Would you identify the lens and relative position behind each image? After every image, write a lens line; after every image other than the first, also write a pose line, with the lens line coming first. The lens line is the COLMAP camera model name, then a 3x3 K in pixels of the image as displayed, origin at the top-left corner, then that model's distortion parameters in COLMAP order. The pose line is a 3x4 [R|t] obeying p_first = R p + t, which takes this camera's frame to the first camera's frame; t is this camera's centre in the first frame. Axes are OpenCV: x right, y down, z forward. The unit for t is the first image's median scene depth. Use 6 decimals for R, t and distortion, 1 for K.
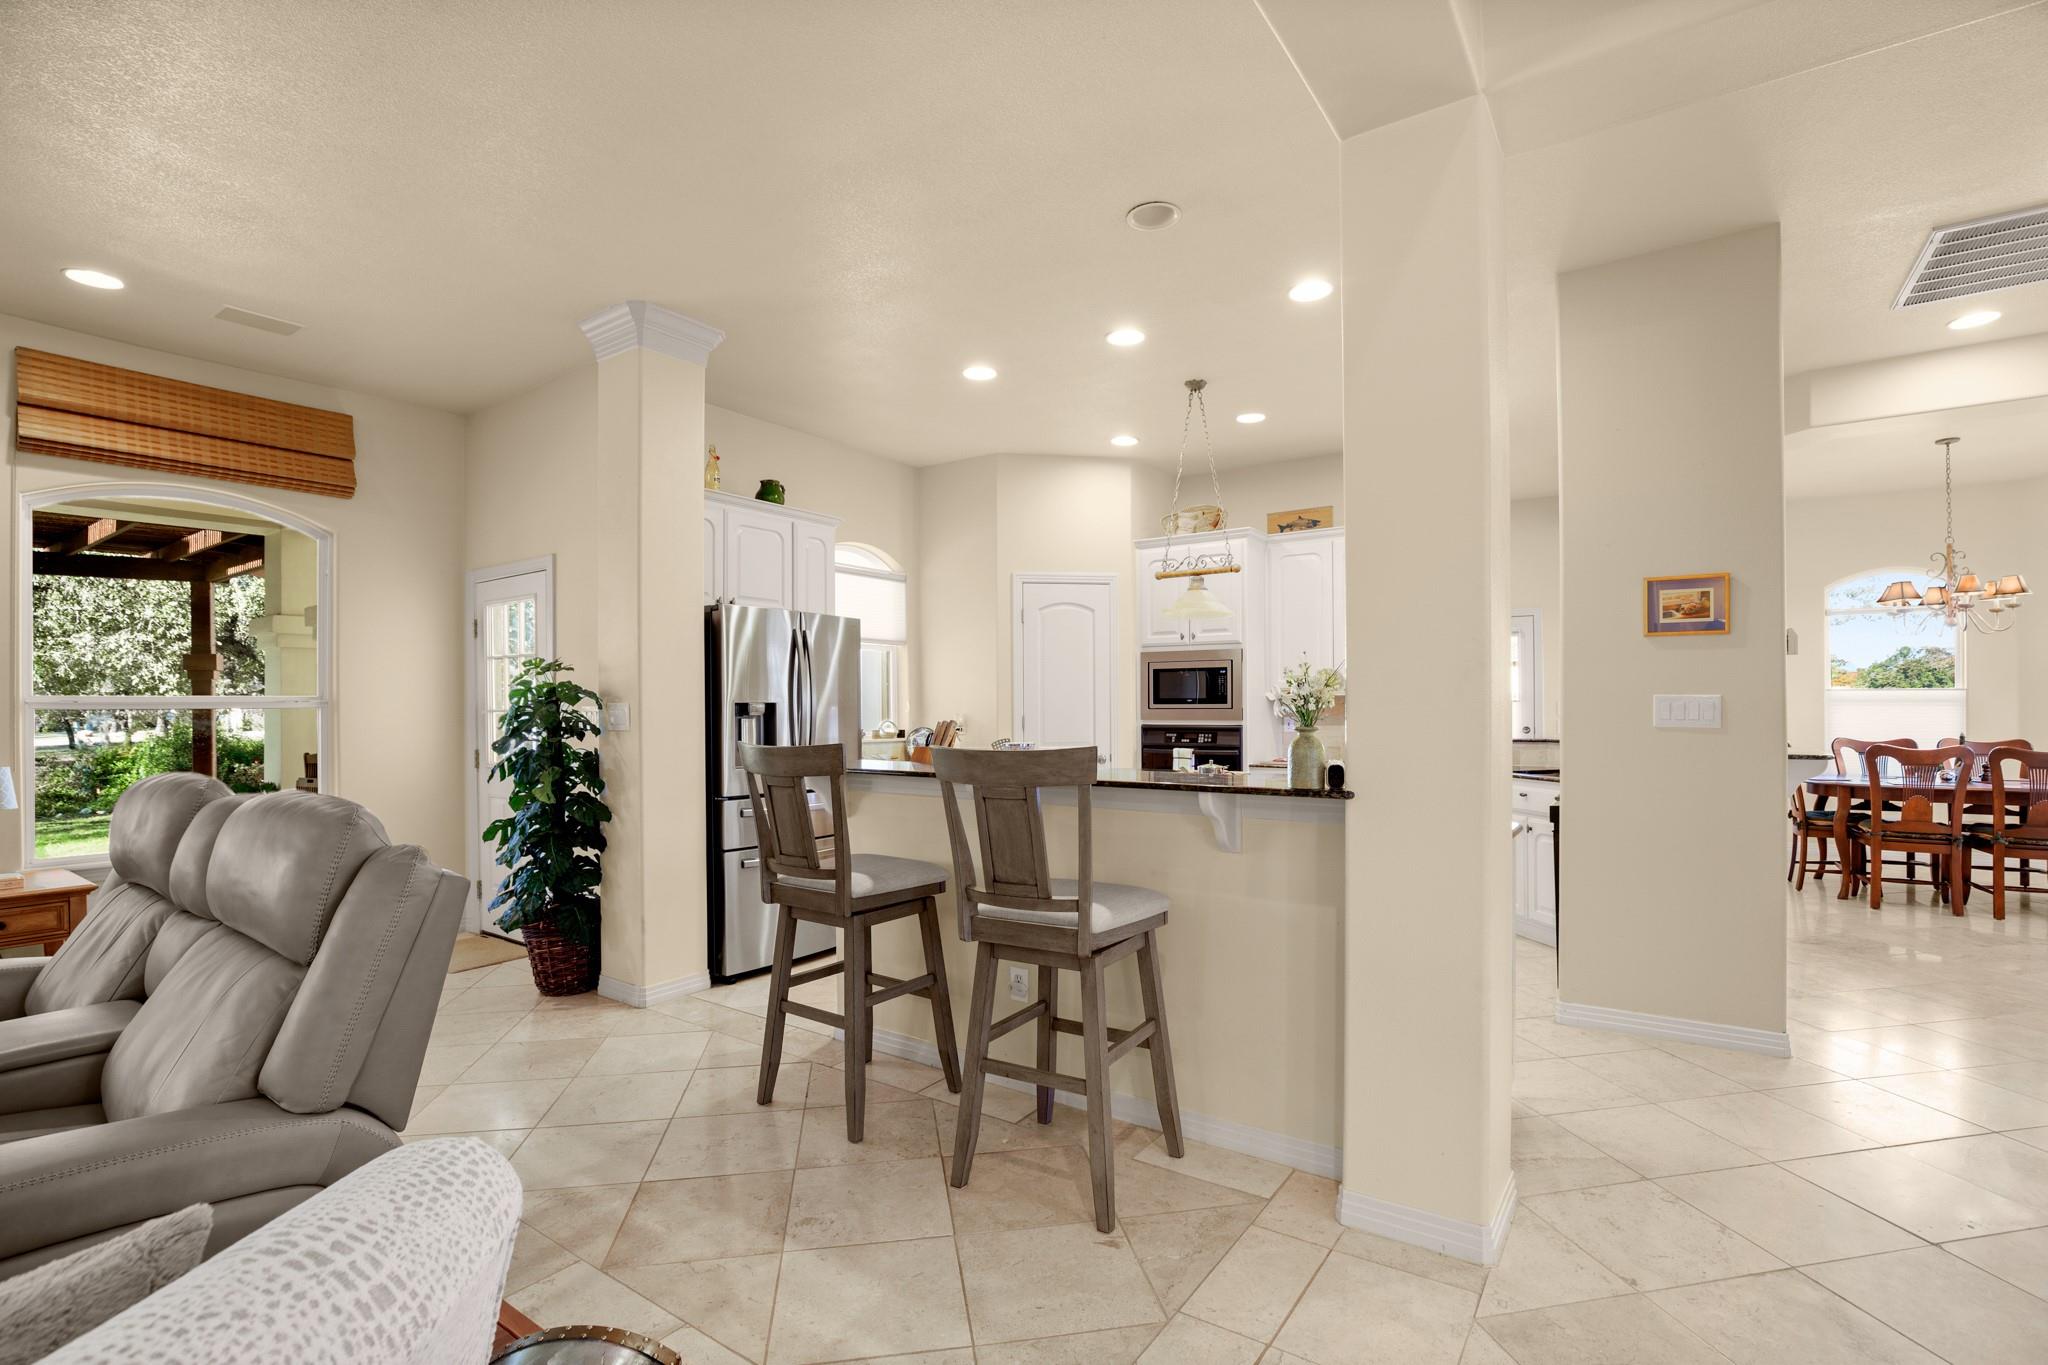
lens RADIAL K [[930.3, 0, 1009.0], [0, 930.3, 695.5], [0, 0, 1]] dist [0.014469, -0.000516]
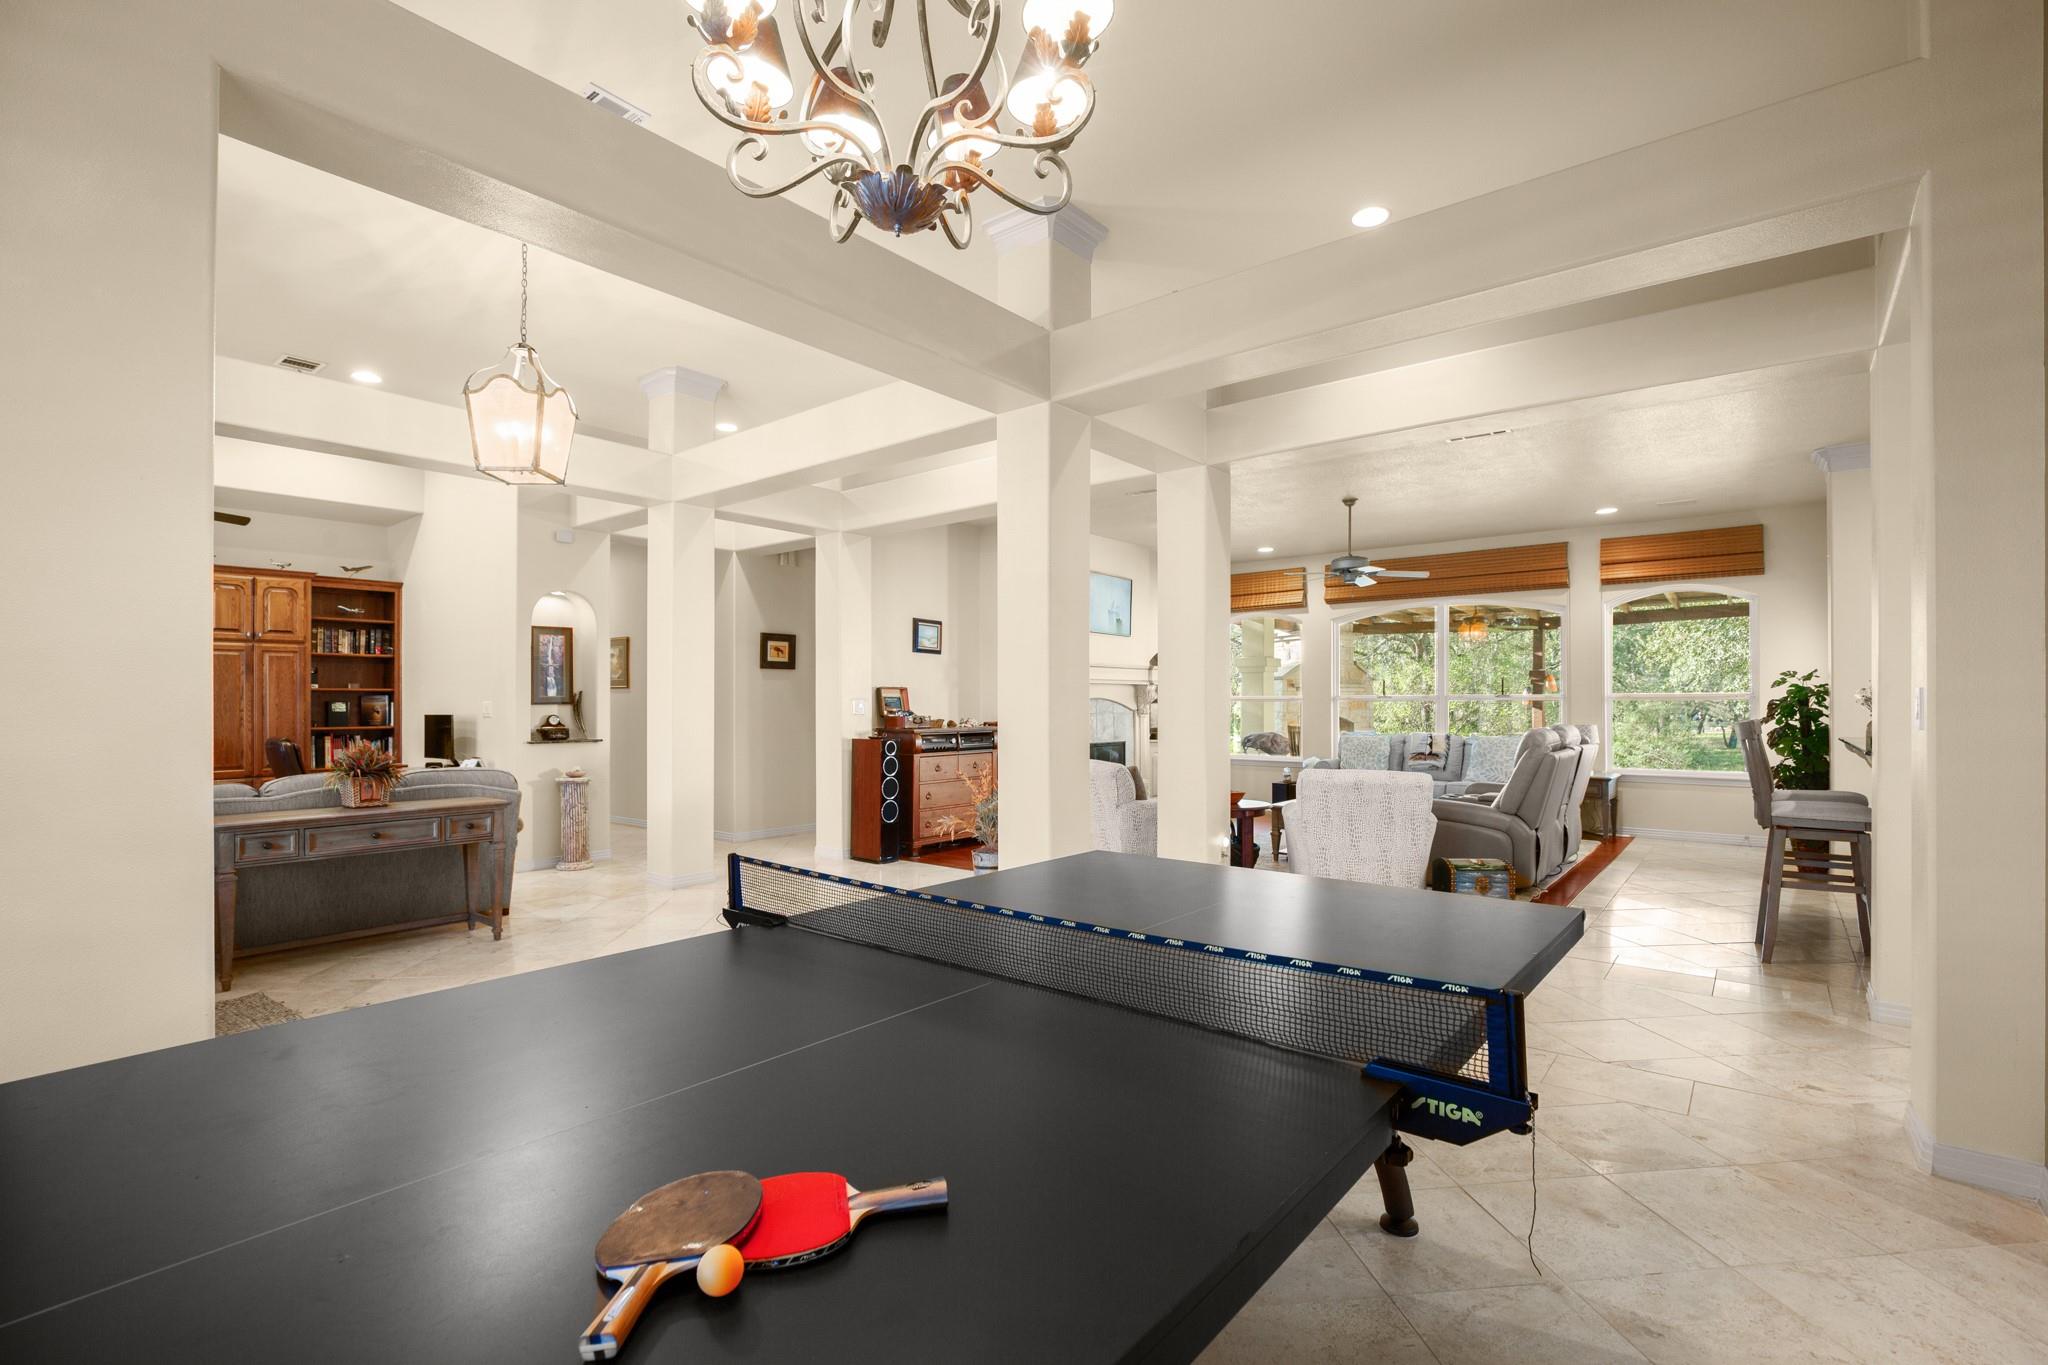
lens RADIAL K [[930.3, 0, 1050.4], [0, 930.3, 690.6], [0, 0, 1]] dist [0.014469, -0.000516]
pose [[-0.031357, -0.004690, -0.999497, 0.805914], [0.011080, 0.999926, -0.005040, -0.008154], [0.999447, -0.011233, -0.031303, -0.168681]]
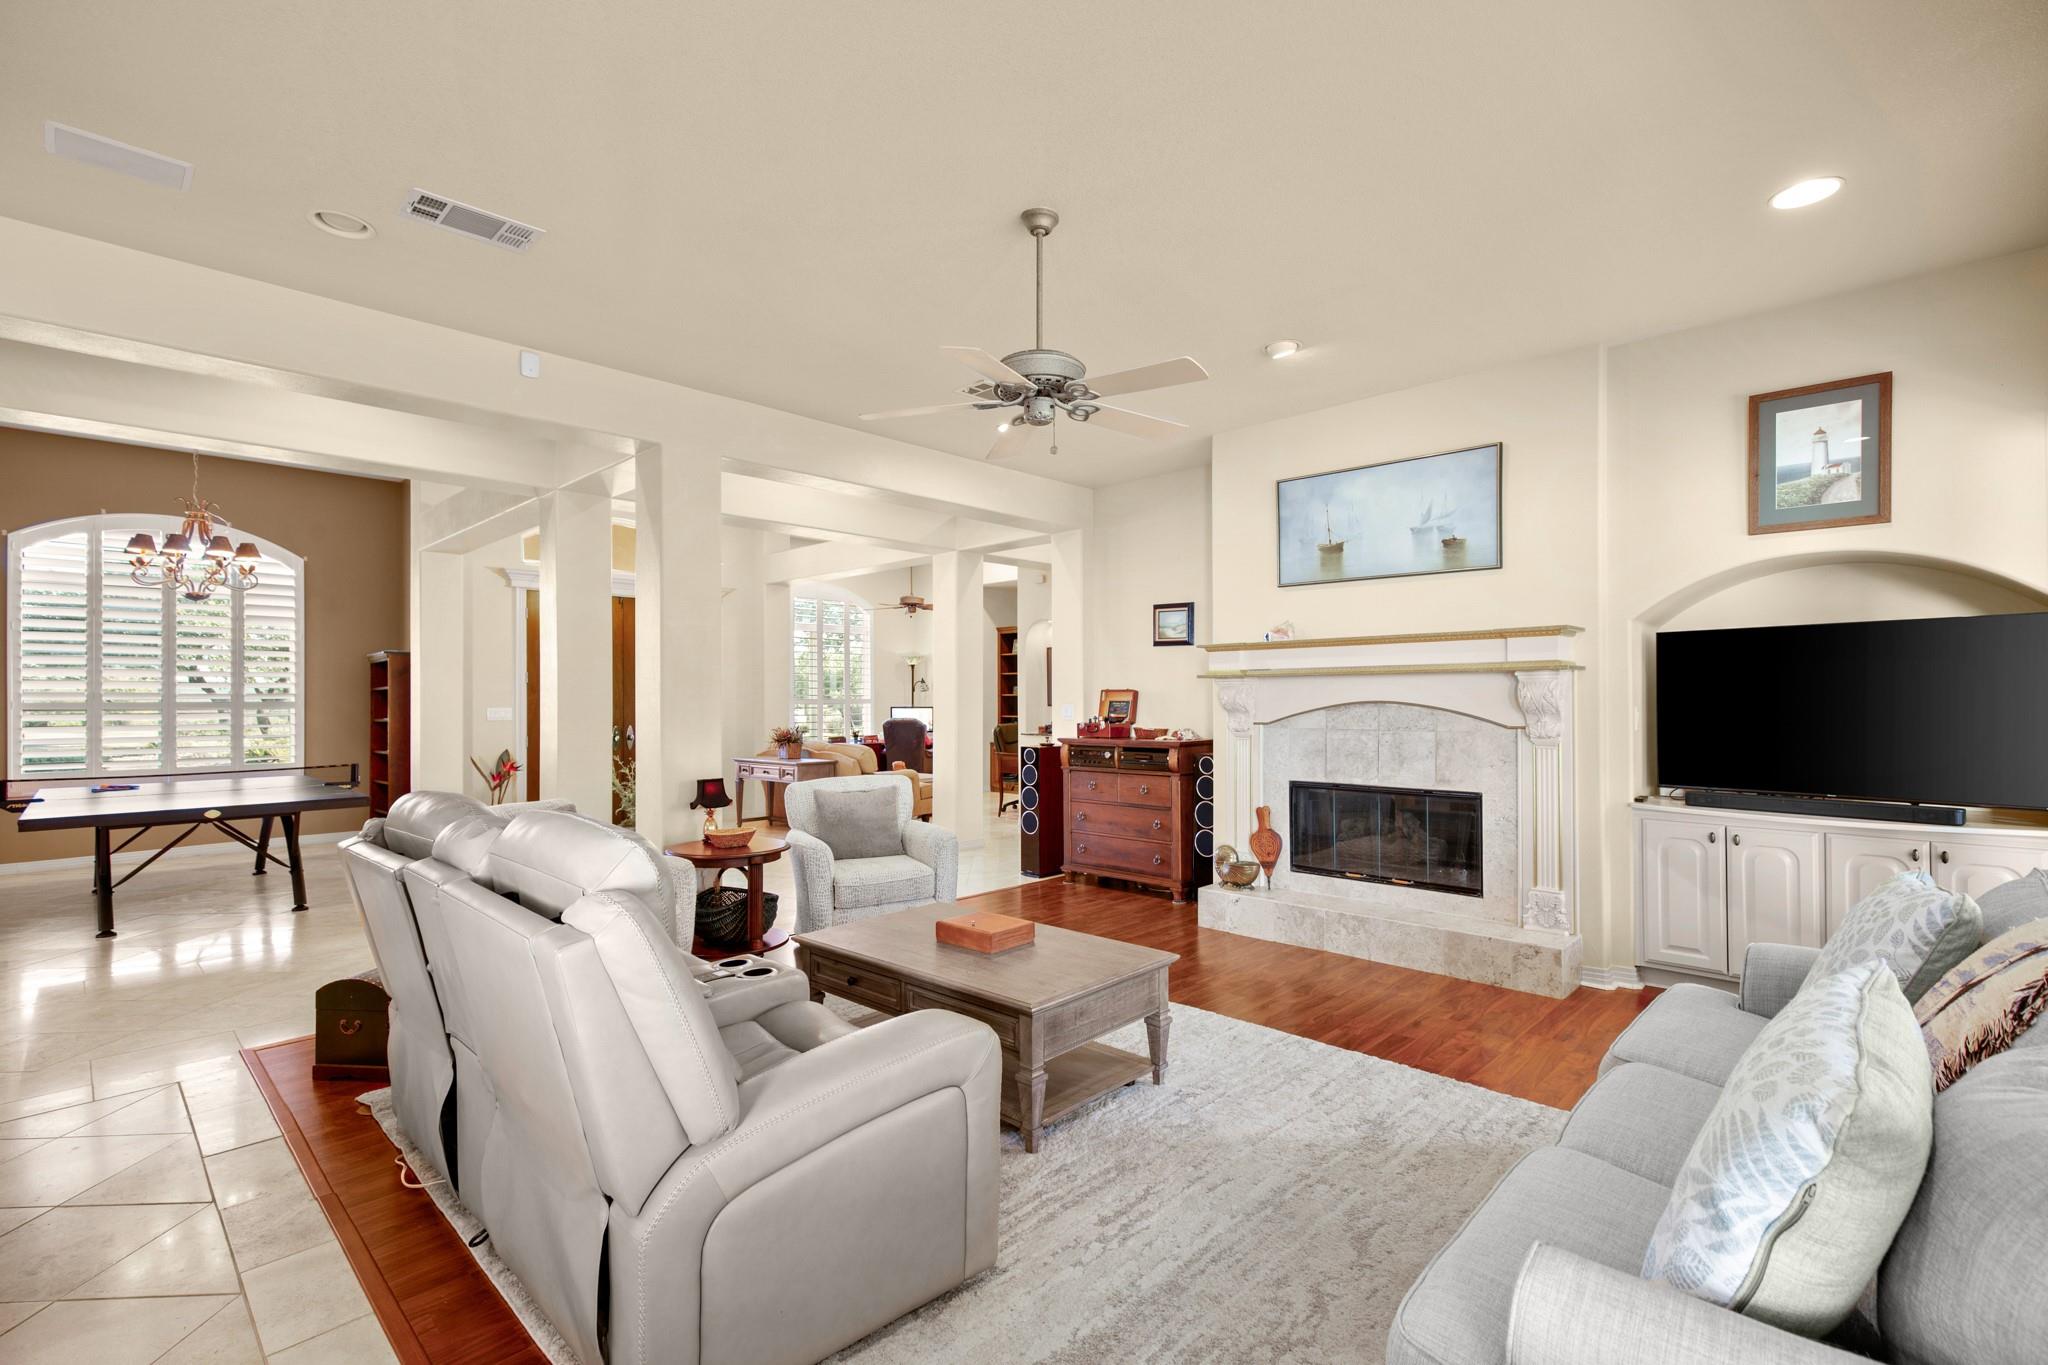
lens RADIAL K [[930.3, 0, 1062.7], [0, 930.3, 699.1], [0, 0, 1]] dist [0.014469, -0.000516]
pose [[-0.991970, 0.011483, 0.125950, -0.577098], [0.010346, 0.999900, -0.009674, -0.000124], [-0.126048, -0.008294, -0.991989, 0.718267]]
